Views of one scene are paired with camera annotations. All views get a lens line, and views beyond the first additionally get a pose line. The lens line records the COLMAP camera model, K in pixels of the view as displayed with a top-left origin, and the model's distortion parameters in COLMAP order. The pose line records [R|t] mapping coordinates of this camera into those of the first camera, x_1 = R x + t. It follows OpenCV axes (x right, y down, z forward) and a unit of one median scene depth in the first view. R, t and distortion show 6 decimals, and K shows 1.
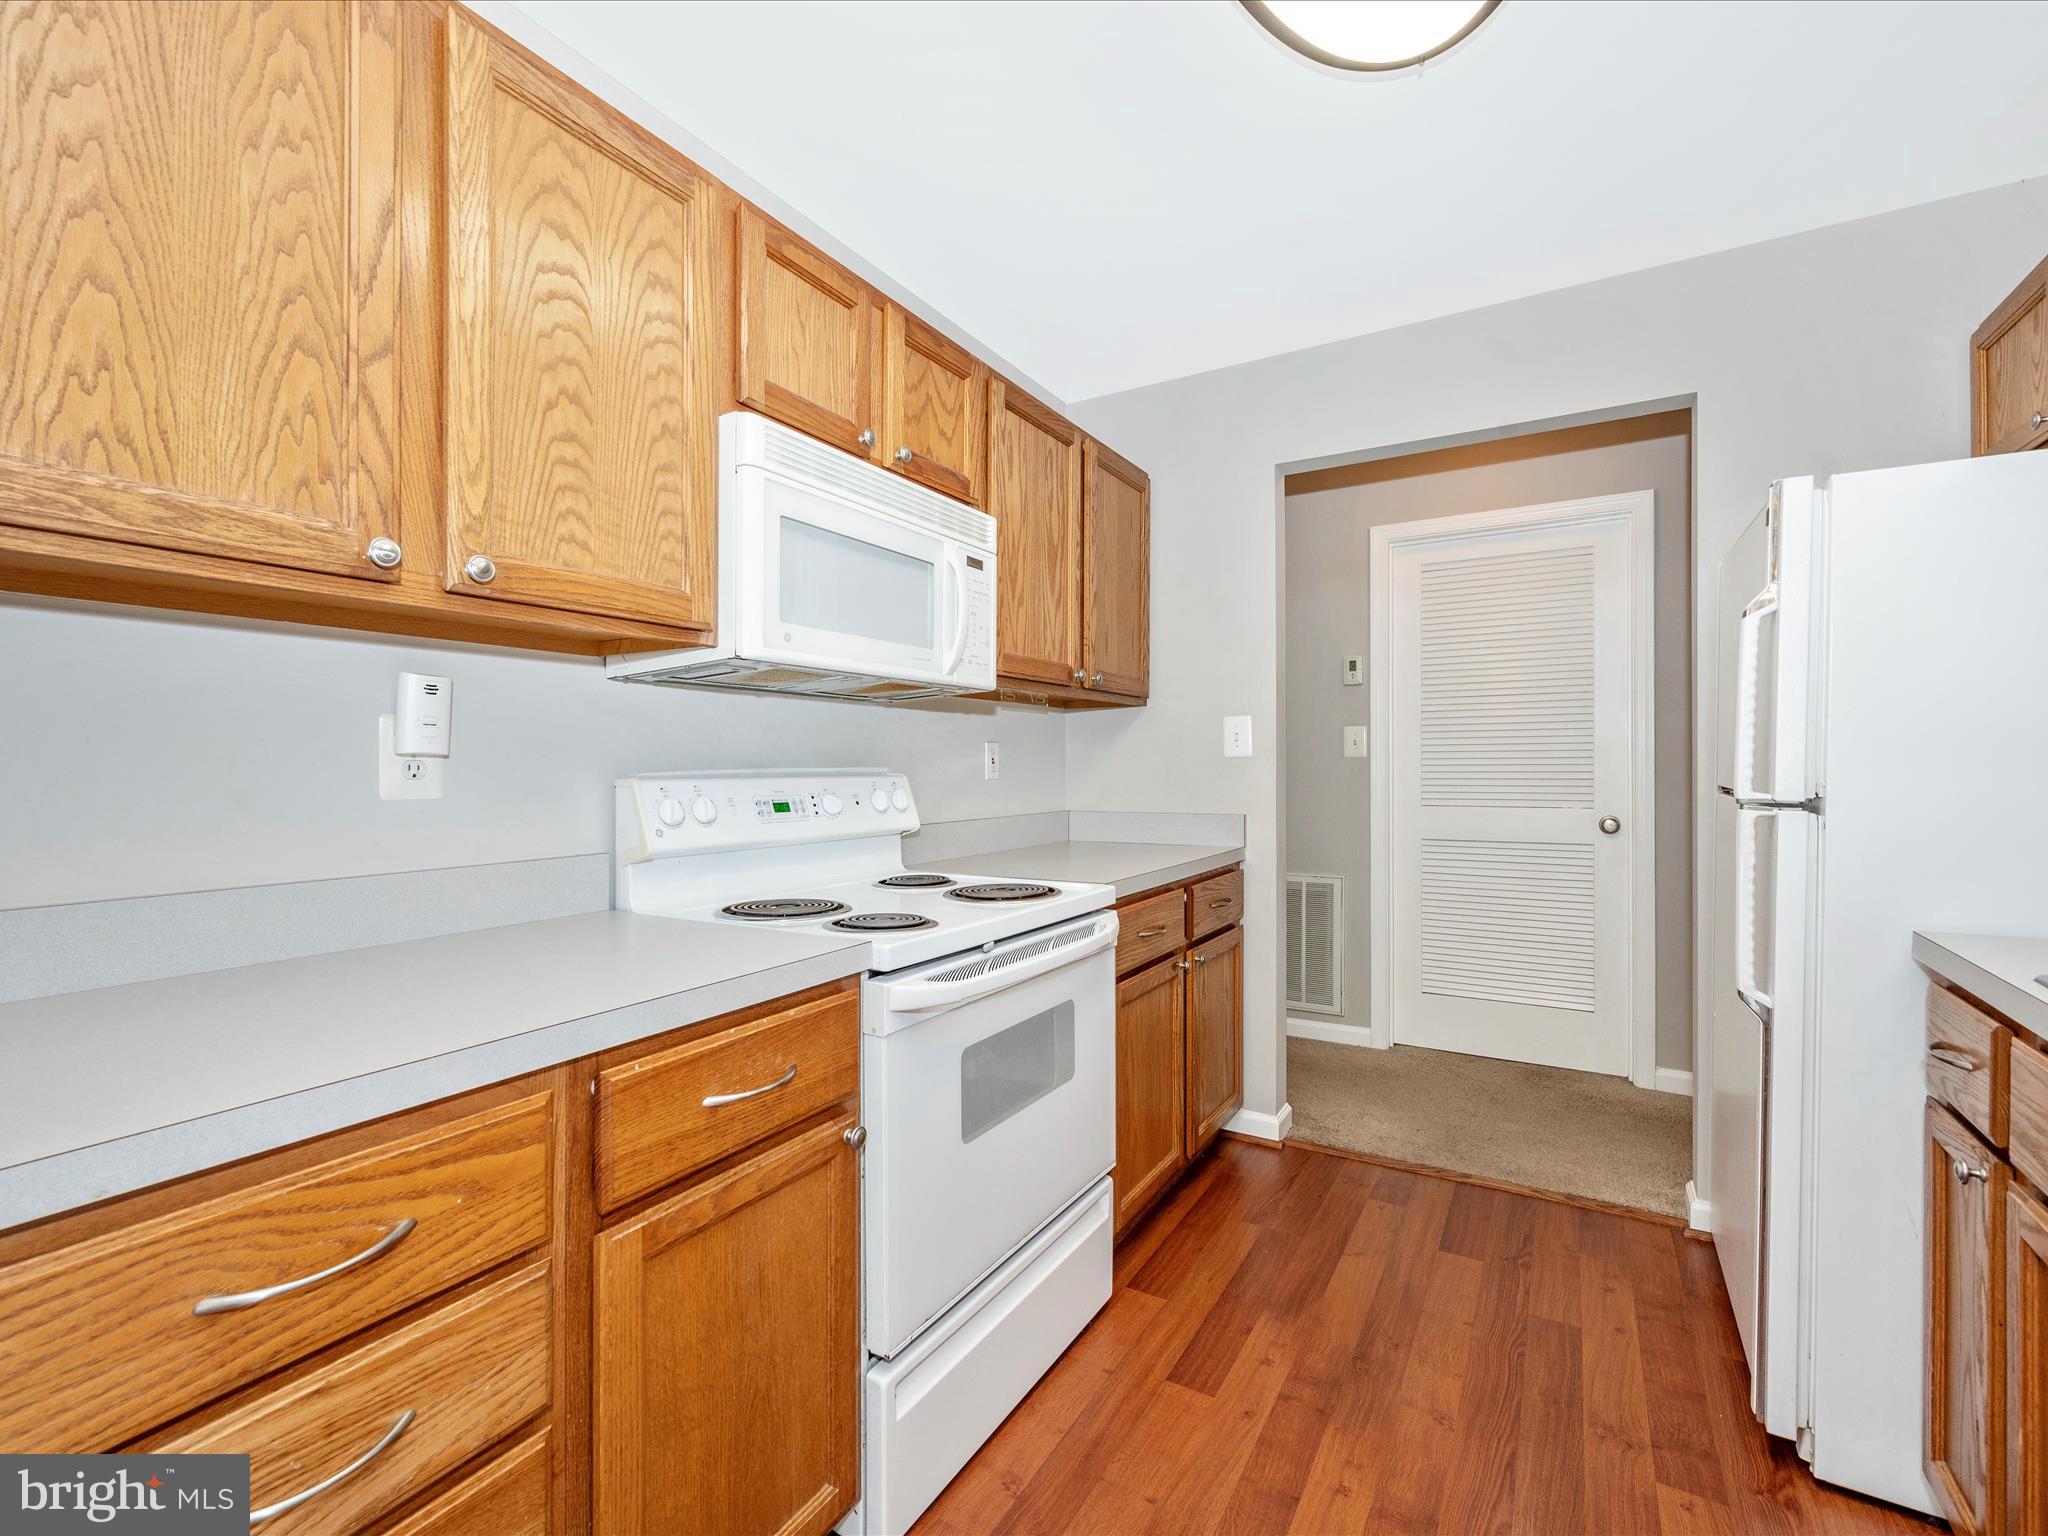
lens RADIAL K [[923.6, 0, 977.6], [0, 923.6, 756.2], [0, 0, 1]] dist [0.001888, -0.000625]
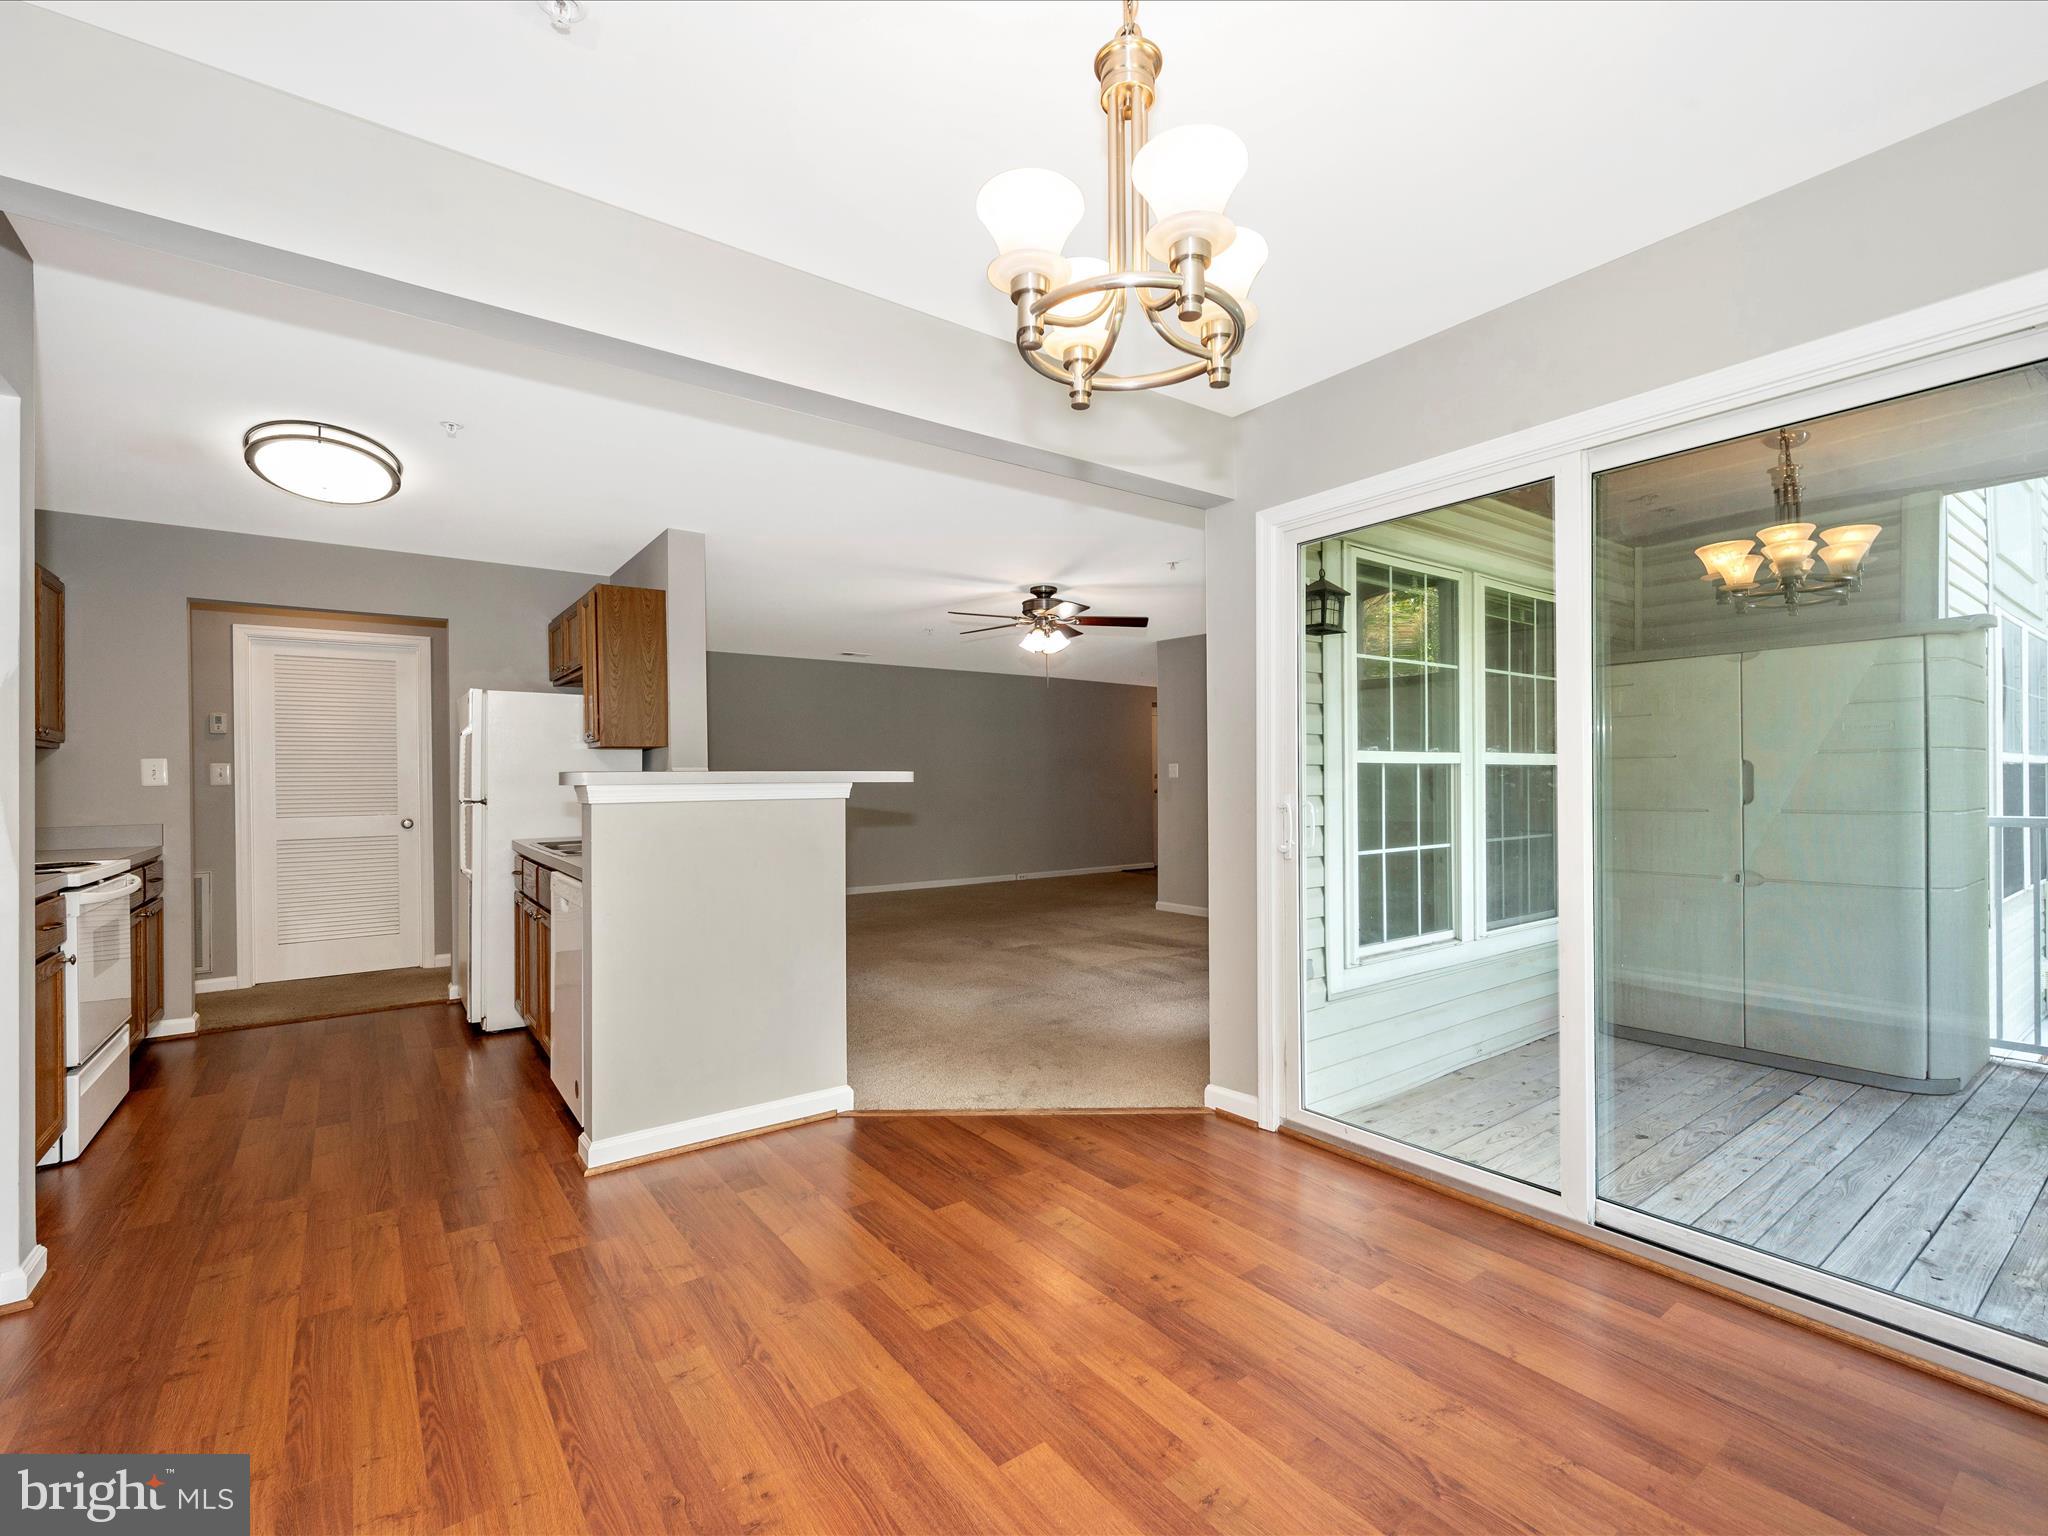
lens RADIAL K [[923.6, 0, 1084.5], [0, 923.6, 783.6], [0, 0, 1]] dist [0.001888, -0.000625]
pose [[0.324089, -0.004369, 0.946017, -0.997288], [0.002017, 0.999990, 0.003927, -0.009345], [-0.946025, 0.000635, 0.324094, -1.396918]]
